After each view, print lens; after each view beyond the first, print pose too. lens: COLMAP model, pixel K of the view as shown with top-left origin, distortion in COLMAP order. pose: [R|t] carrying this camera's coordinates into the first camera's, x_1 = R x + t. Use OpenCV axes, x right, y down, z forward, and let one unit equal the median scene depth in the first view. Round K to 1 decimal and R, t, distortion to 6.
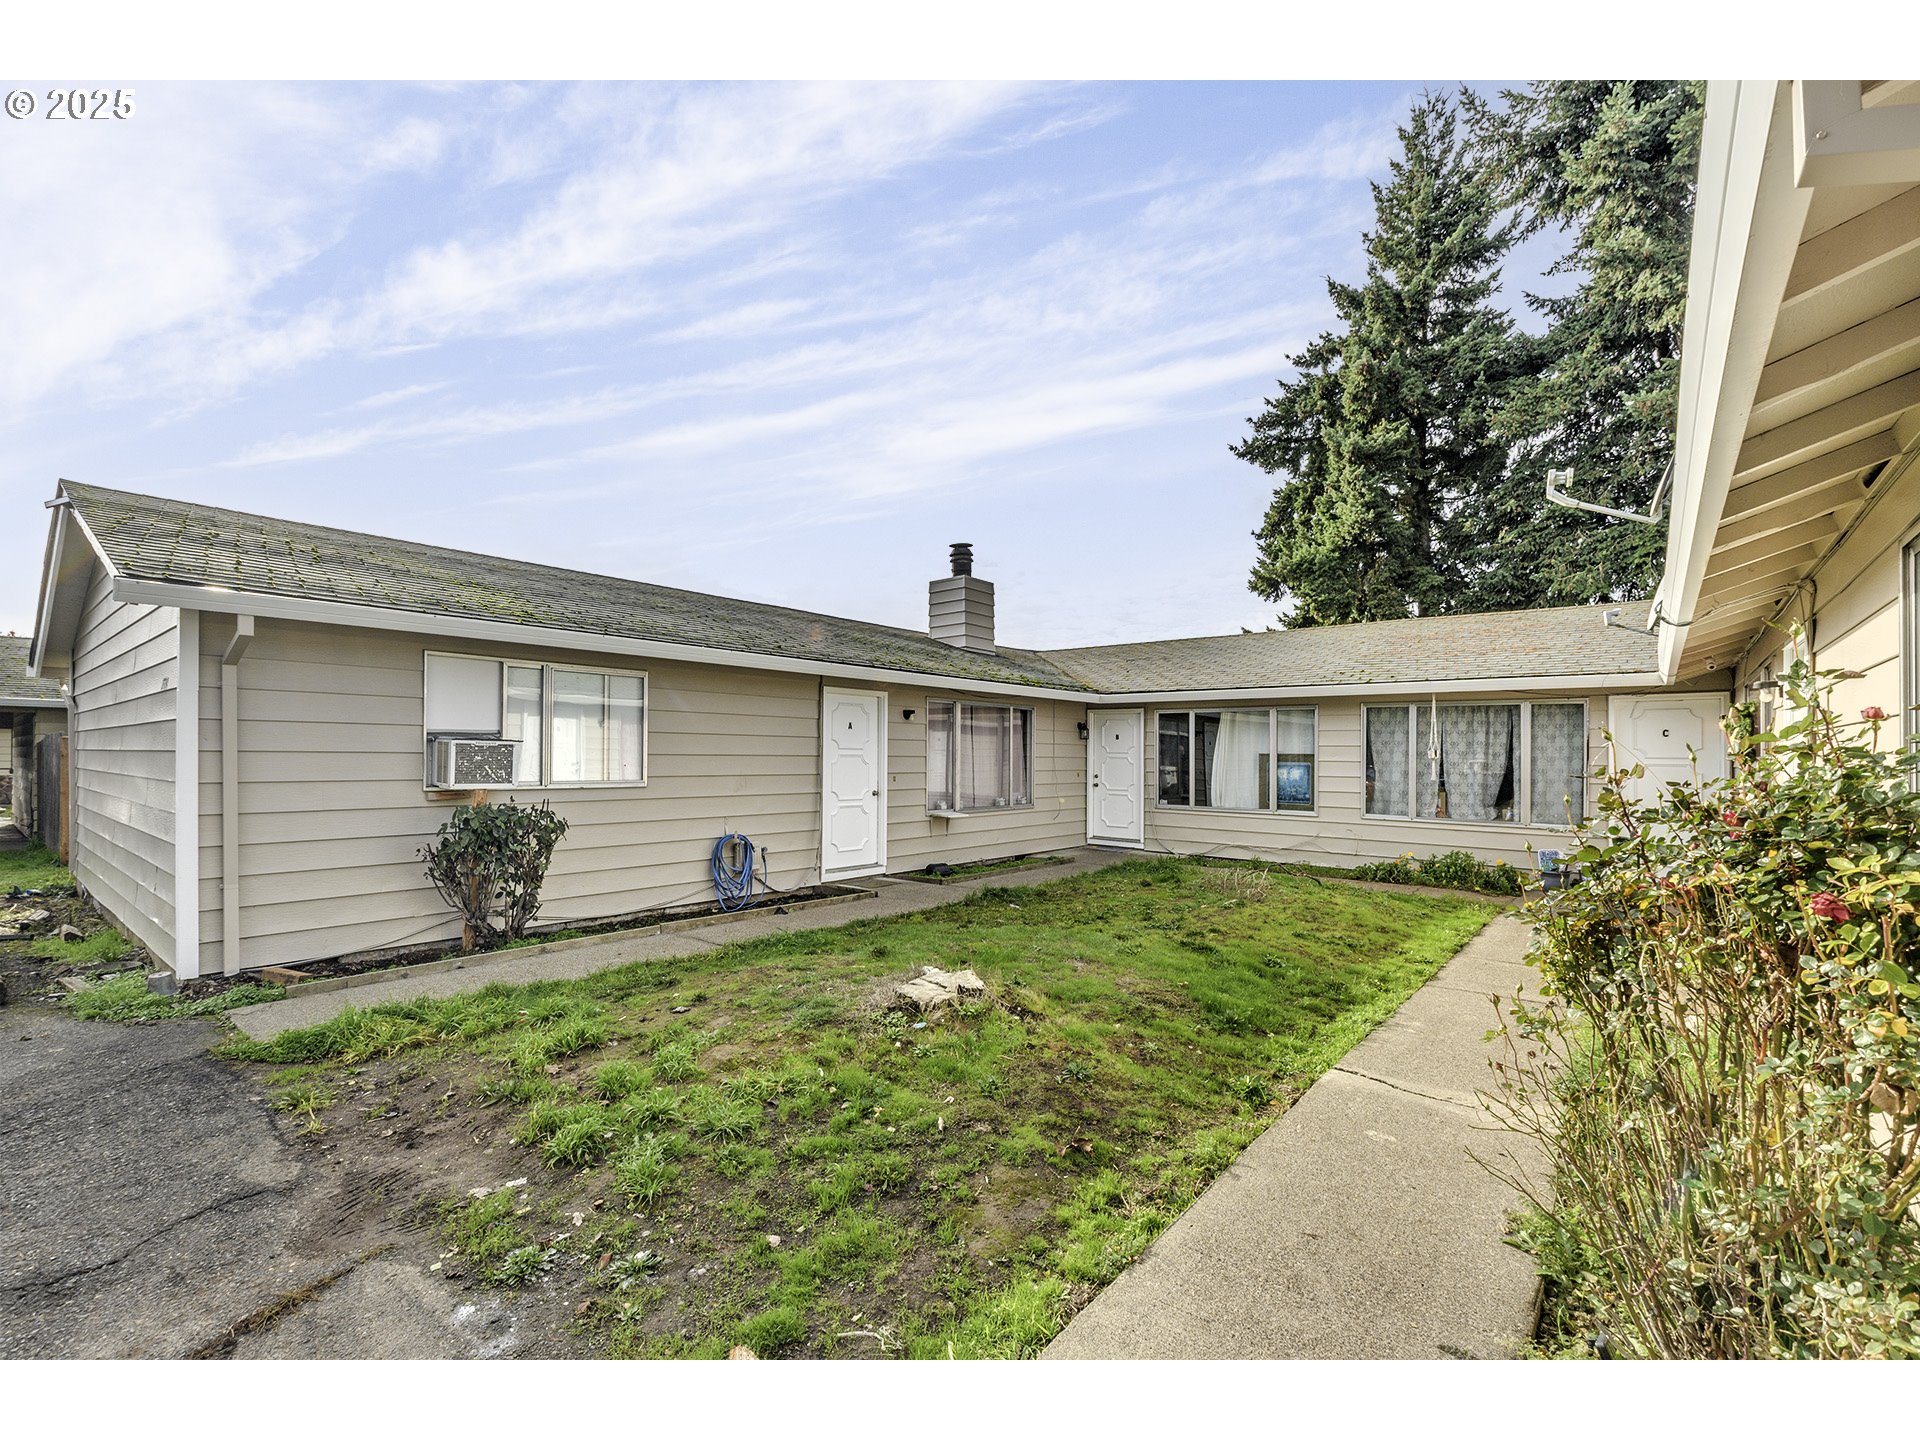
lens RADIAL K [[849.9, 0, 958.8], [0, 849.9, 754.1], [0, 0, 1]] dist [-0.001094, -0.000198]
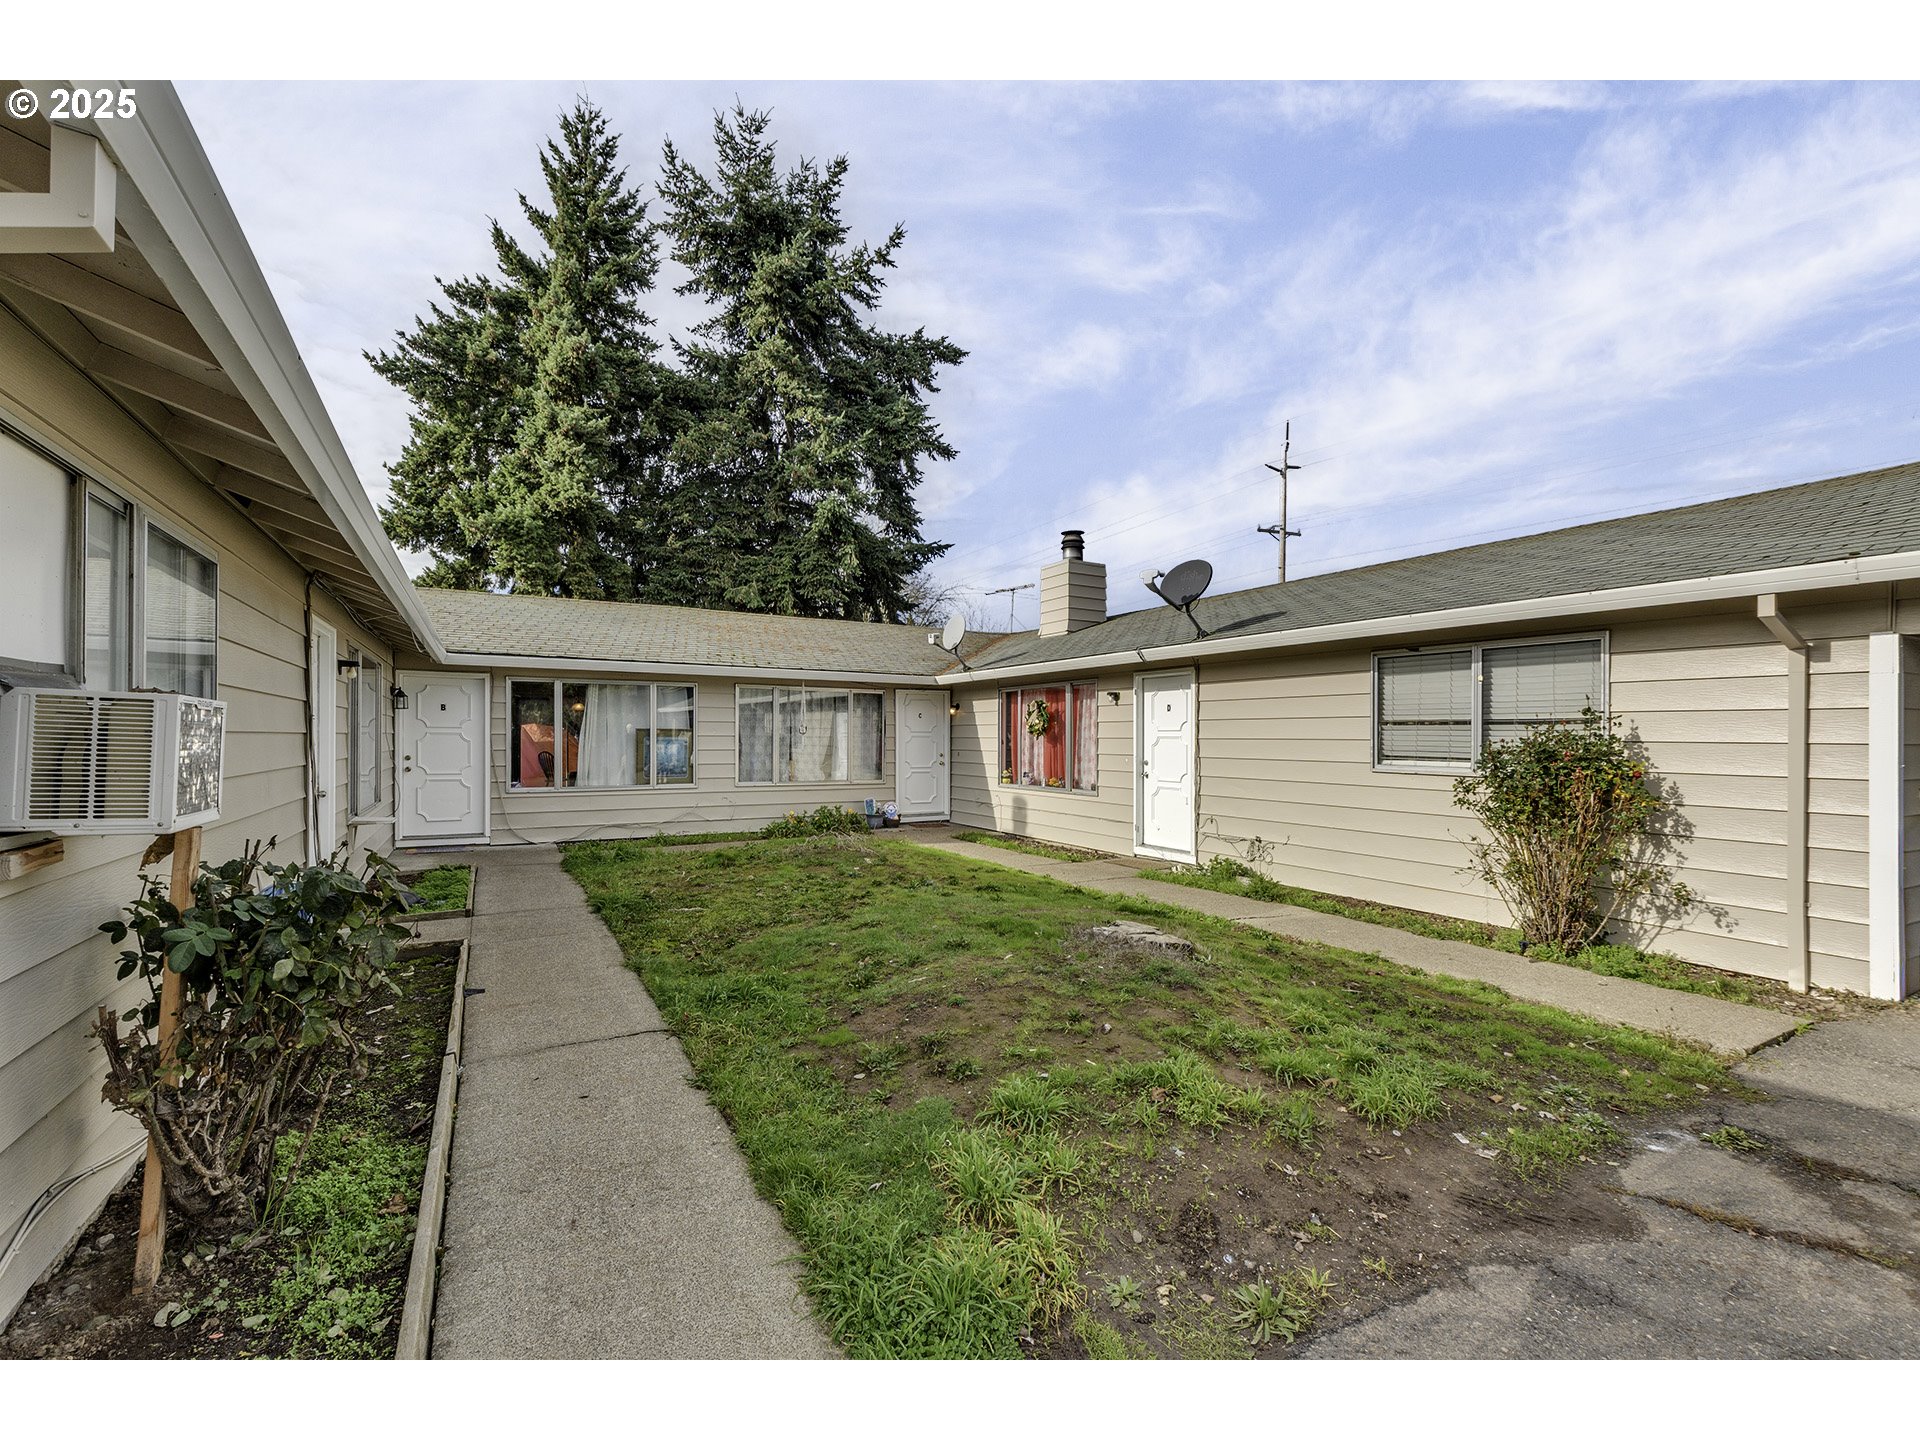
lens RADIAL K [[850.1, 0, 973.2], [0, 850.1, 728.8], [0, 0, 1]] dist [0.000556, -0.000176]
pose [[0.358800, 0.002455, 0.933411, -0.386687], [0.002194, 0.999992, -0.003473, 0.004301], [-0.933412, 0.003295, 0.358791, 0.271371]]
